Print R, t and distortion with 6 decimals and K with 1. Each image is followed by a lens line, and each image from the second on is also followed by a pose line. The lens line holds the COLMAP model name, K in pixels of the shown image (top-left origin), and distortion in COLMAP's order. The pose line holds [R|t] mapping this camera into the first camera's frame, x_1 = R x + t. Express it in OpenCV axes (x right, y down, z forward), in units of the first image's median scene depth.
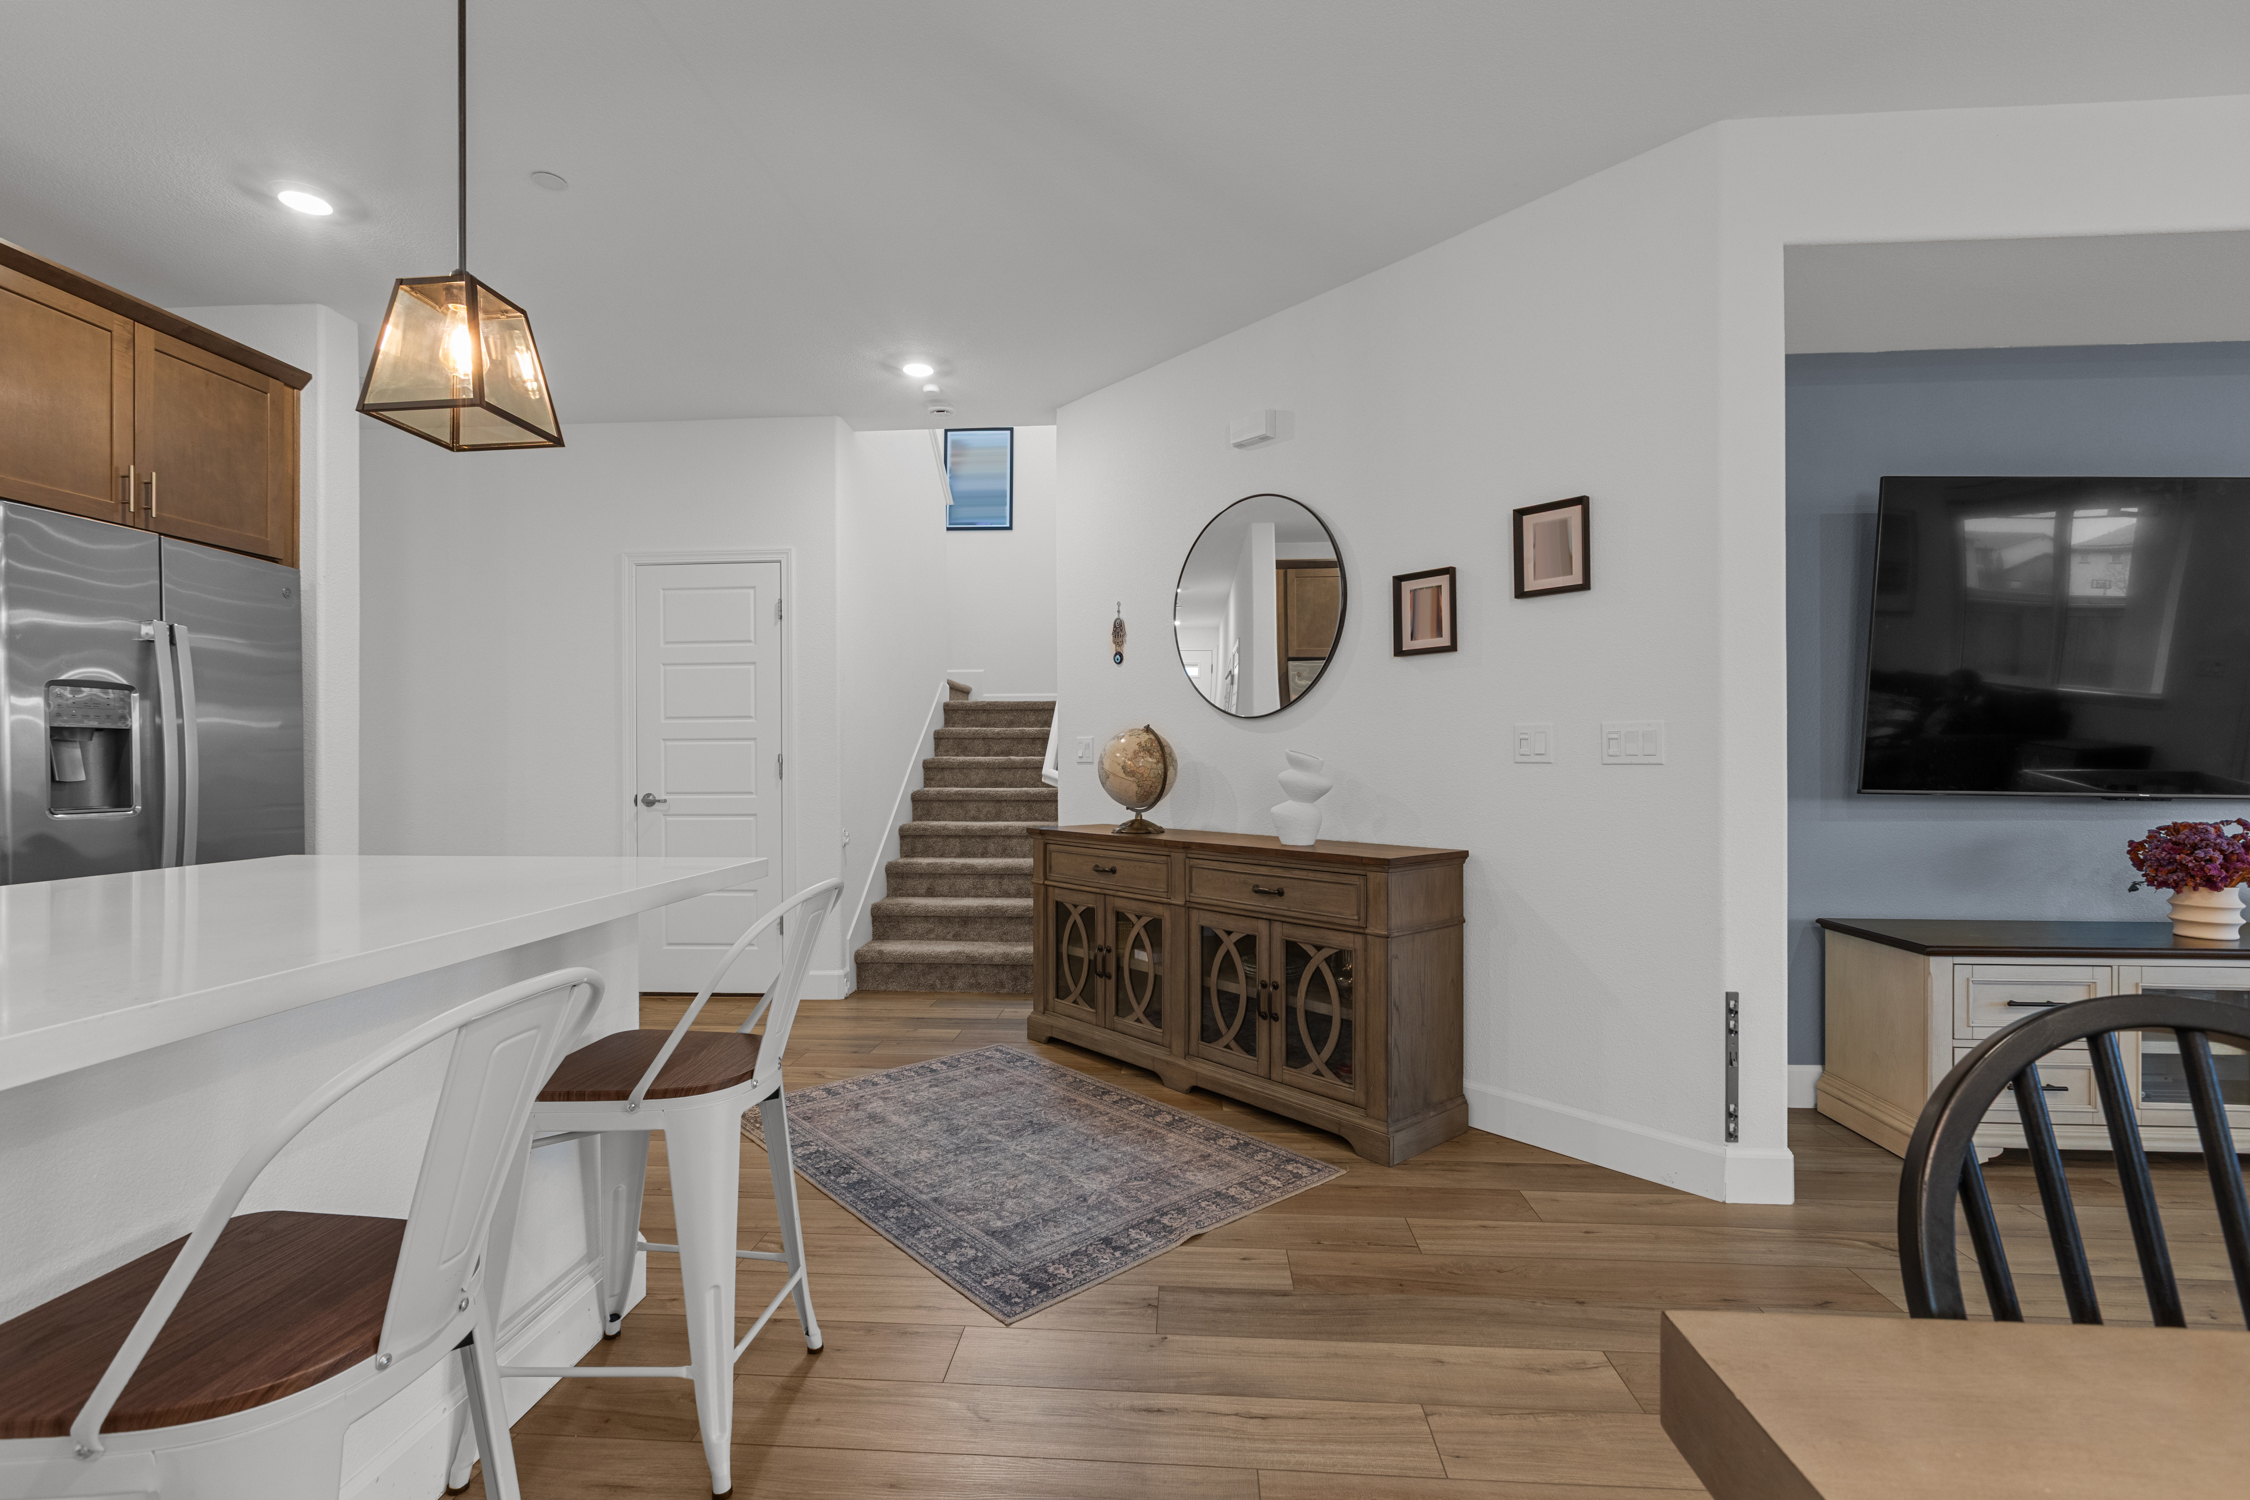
lens RADIAL K [[997.8, 0, 1123.1], [0, 997.8, 752.5], [0, 0, 1]] dist [0.002983, -0.000889]
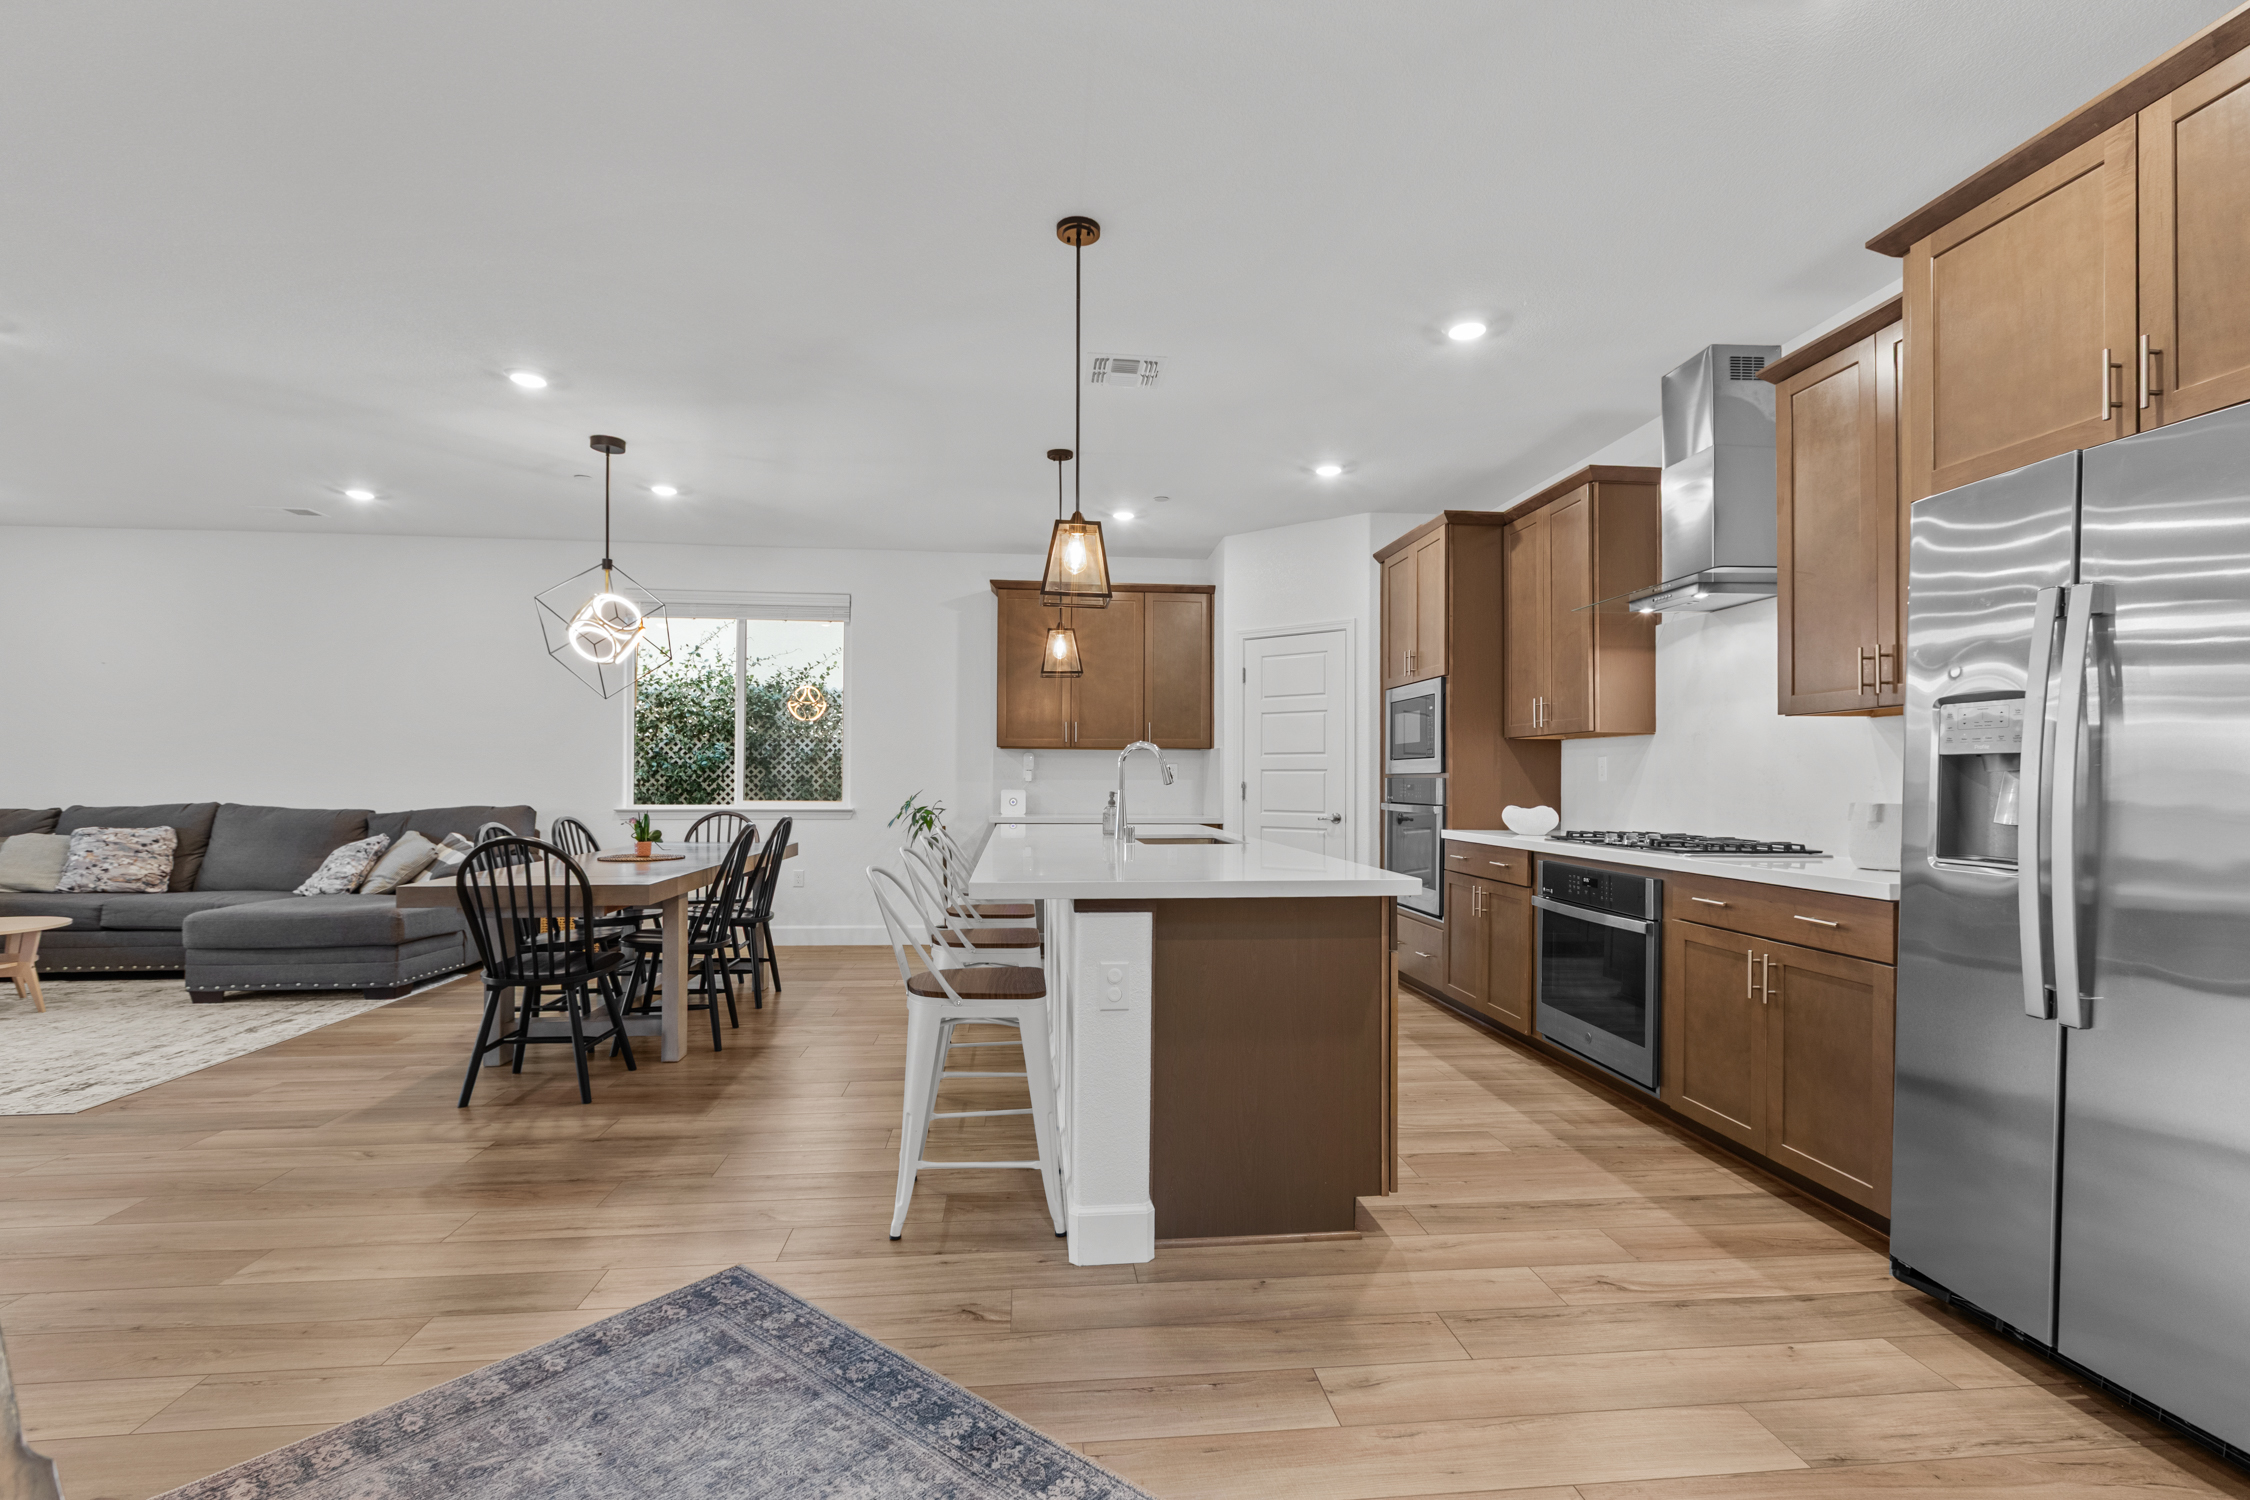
lens RADIAL K [[1008.2, 0, 1125.5], [0, 1008.2, 771.7], [0, 0, 1]] dist [0.010597, -0.006505]
pose [[-0.985654, -0.005747, -0.168678, -0.251836], [-0.003337, 0.999888, -0.014567, 0.000478], [0.168743, -0.013795, -0.985564, 1.573708]]
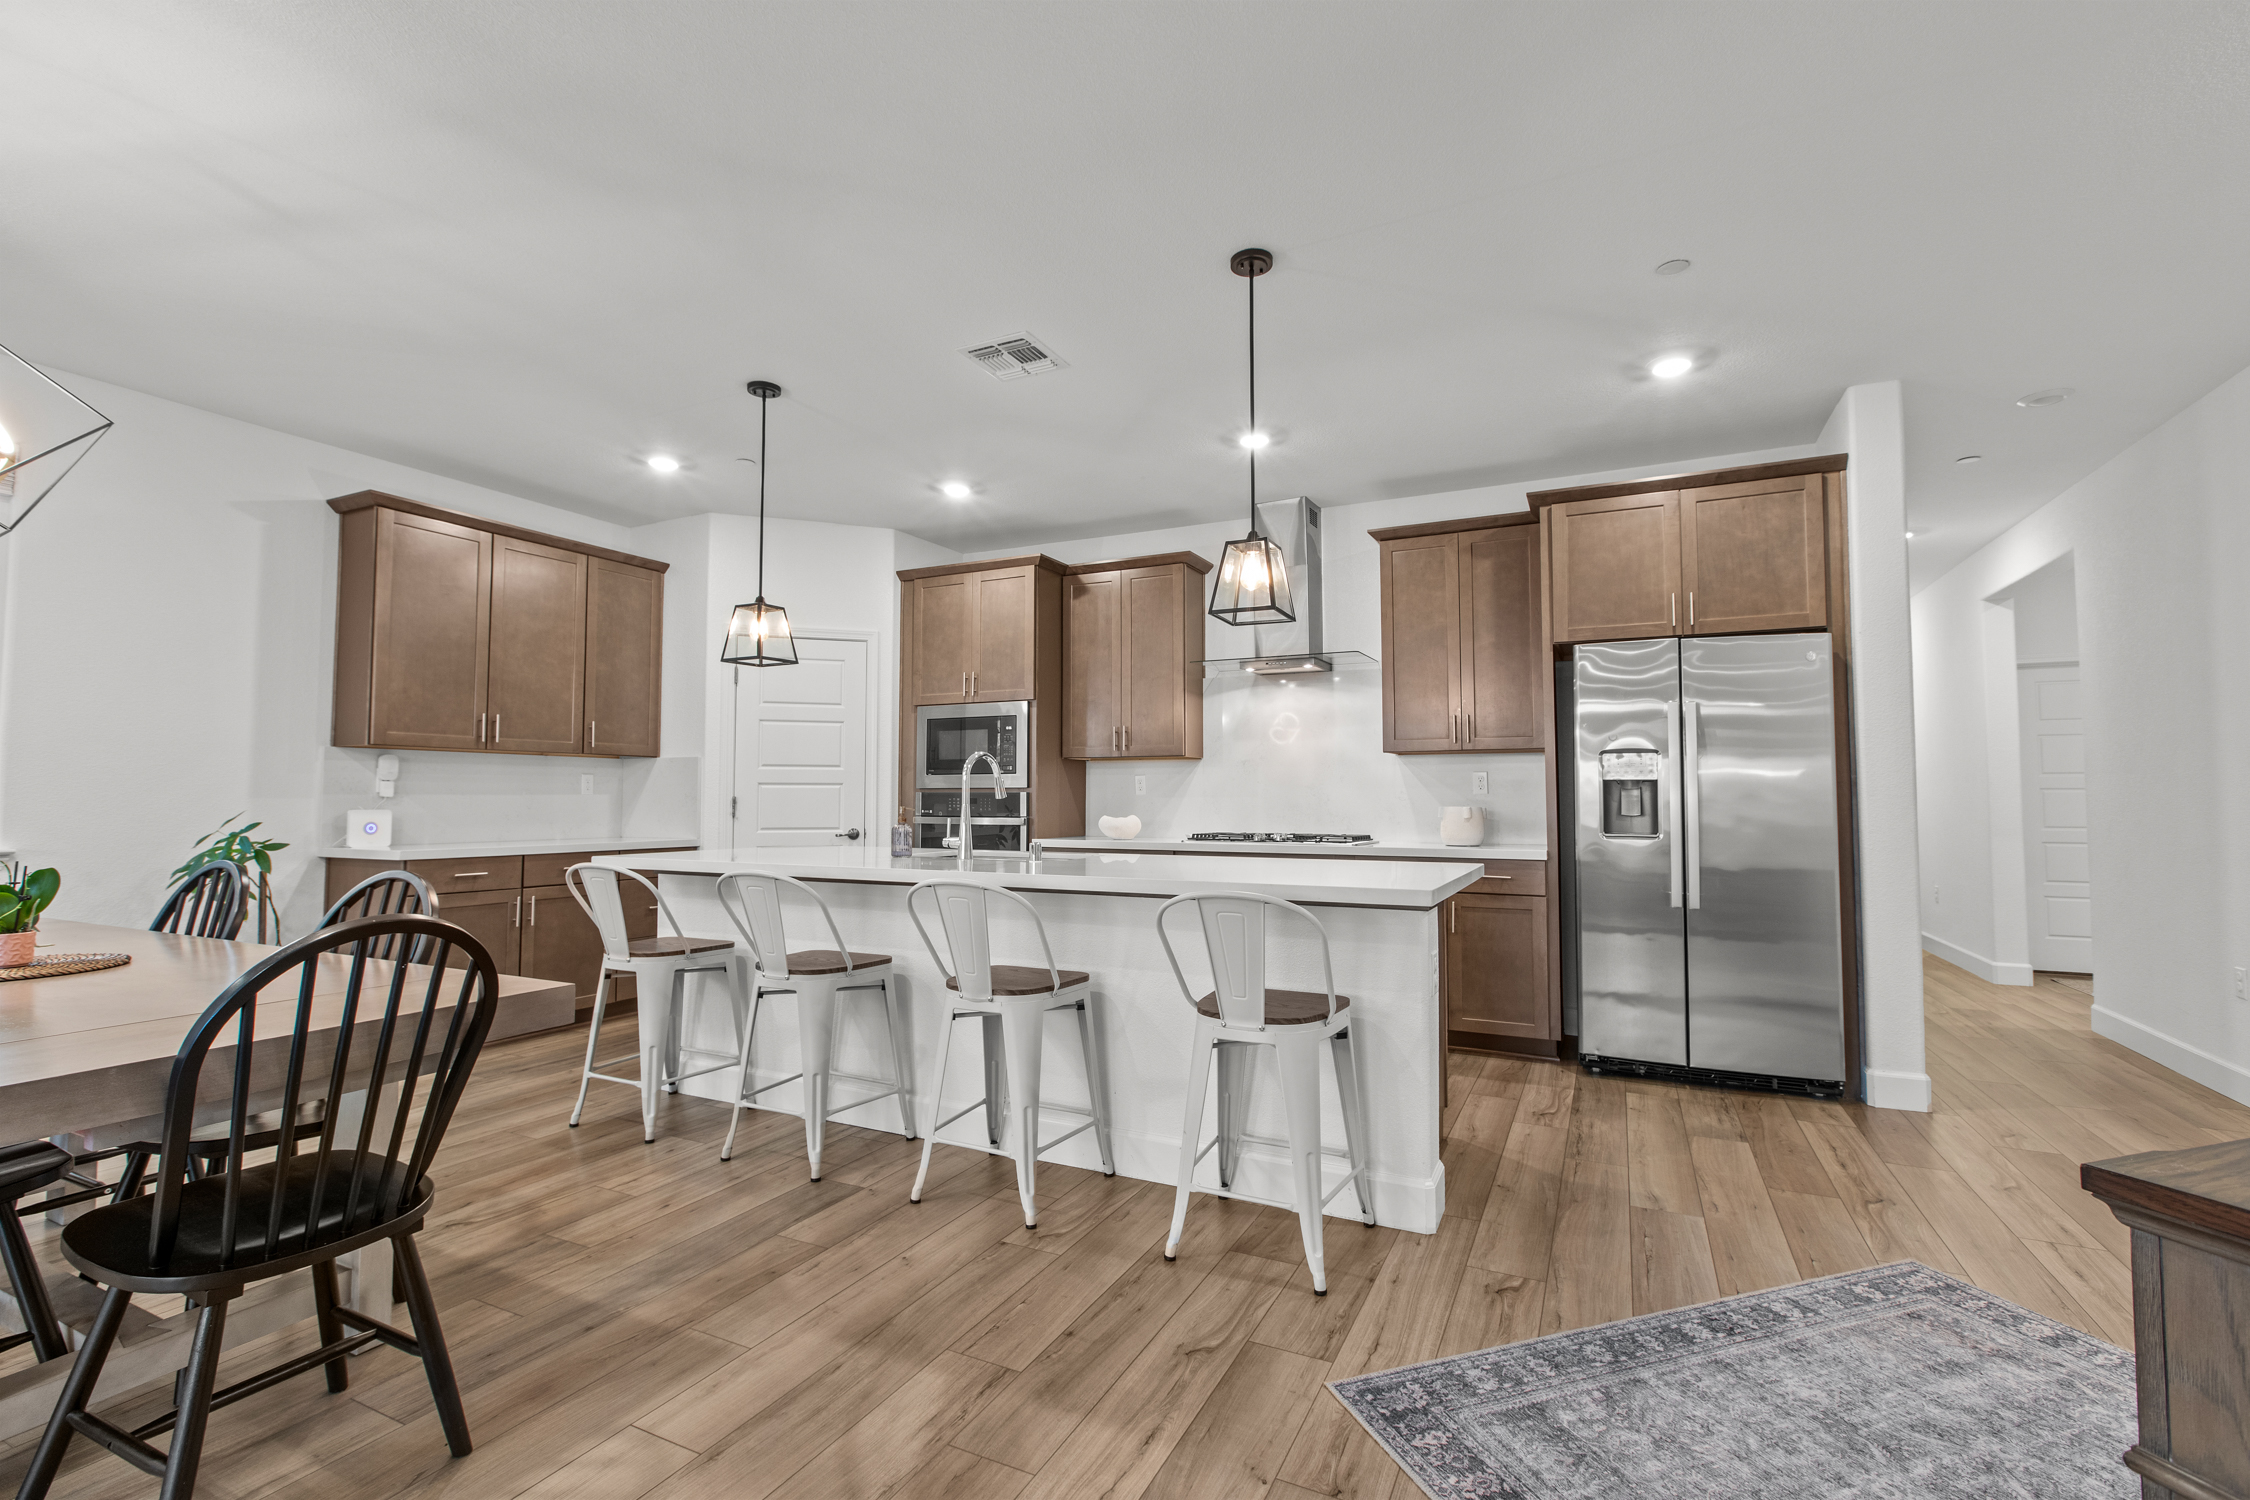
lens RADIAL K [[993.2, 0, 1121.9], [0, 993.2, 749.4], [0, 0, 1]] dist [0.001106, -0.000528]
pose [[-0.386078, -0.046835, -0.921276, 0.608399], [0.005407, 0.998578, -0.053031, 0.003433], [0.922450, -0.025455, -0.385276, 0.833465]]
